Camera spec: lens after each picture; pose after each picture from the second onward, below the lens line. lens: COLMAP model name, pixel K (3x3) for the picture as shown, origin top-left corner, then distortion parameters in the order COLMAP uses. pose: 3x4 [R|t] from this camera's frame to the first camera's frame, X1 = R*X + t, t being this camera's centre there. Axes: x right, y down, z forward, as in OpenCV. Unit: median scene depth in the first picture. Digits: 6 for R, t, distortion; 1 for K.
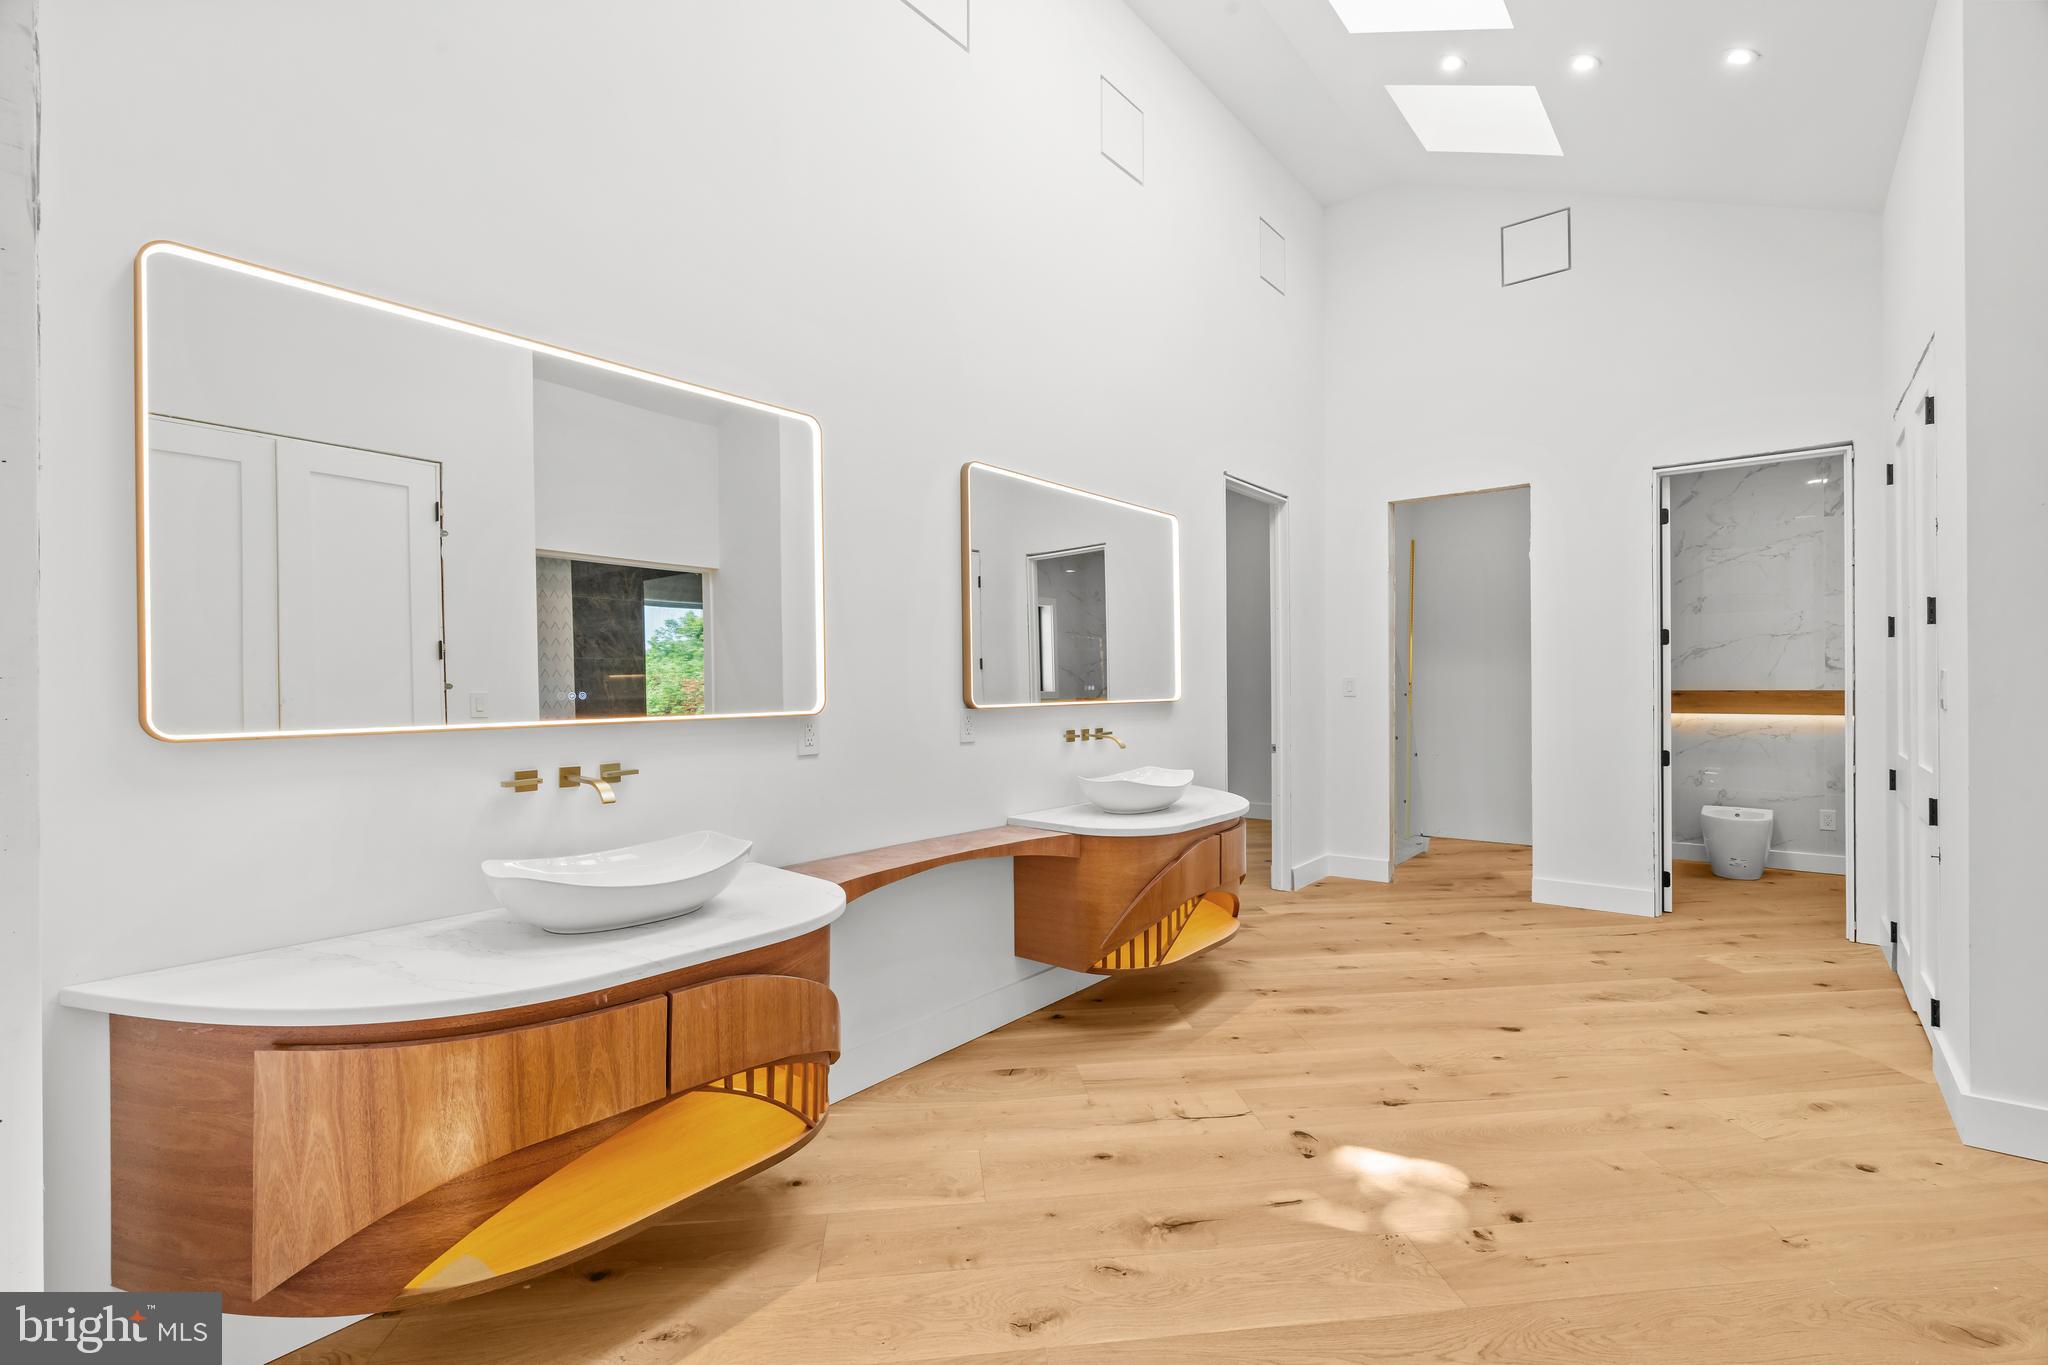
lens RADIAL K [[929.5, 0, 1016.9], [0, 929.5, 689.8], [0, 0, 1]] dist [-0.019850, -0.000464]
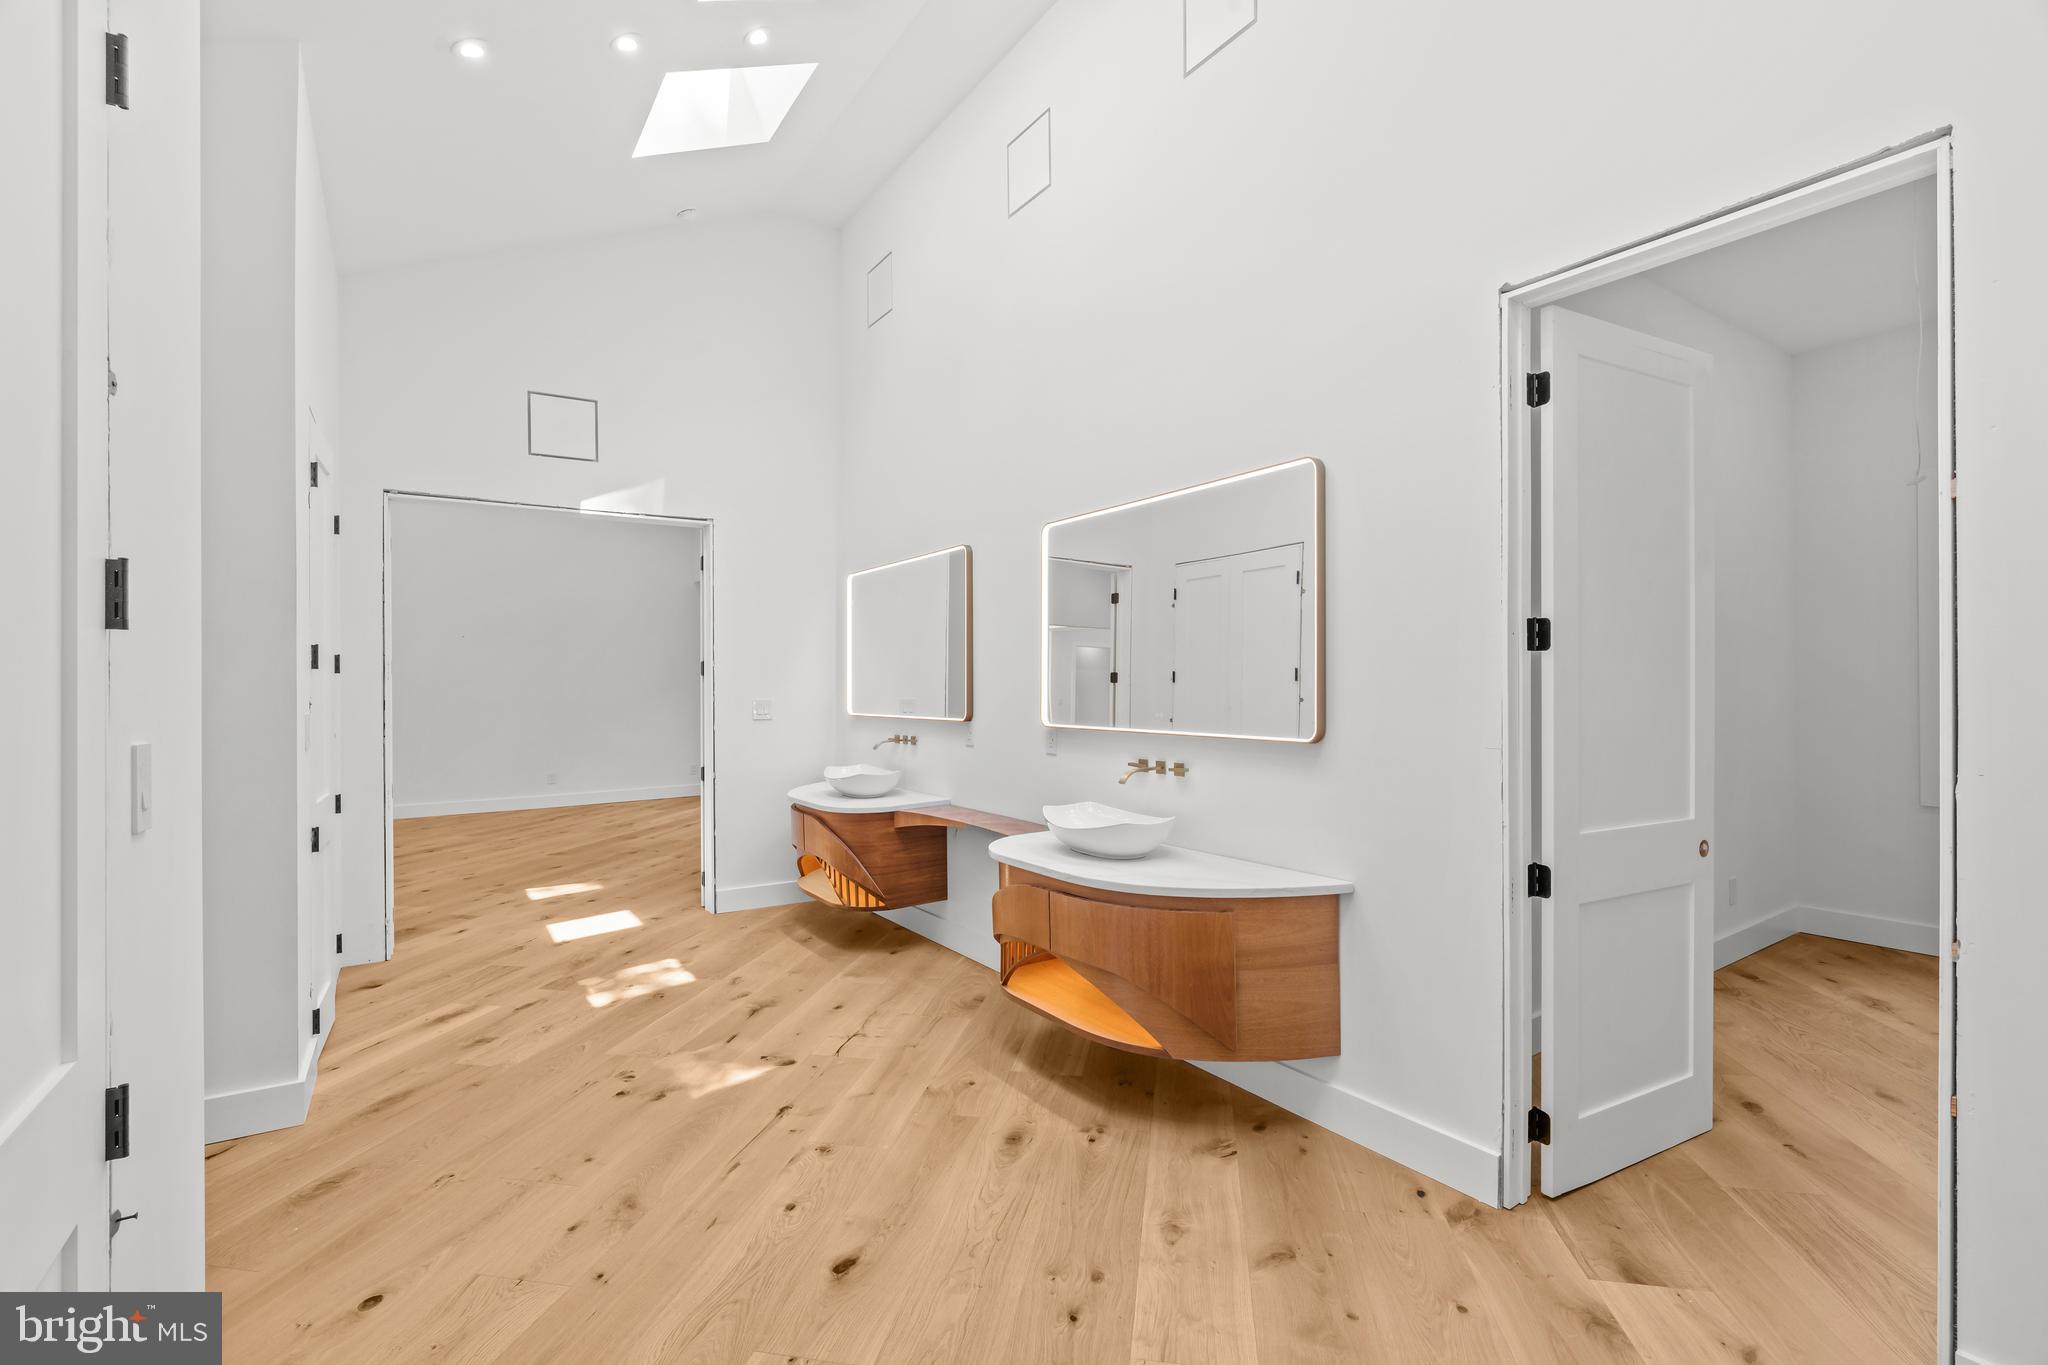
lens RADIAL K [[929.5, 0, 1016.9], [0, 929.5, 689.8], [0, 0, 1]] dist [-0.019850, -0.000464]
pose [[-0.309630, 0.013032, -0.950768, 1.106425], [0.000692, 0.999909, 0.013480, -0.043967], [0.950857, 0.003516, -0.309611, 1.313889]]
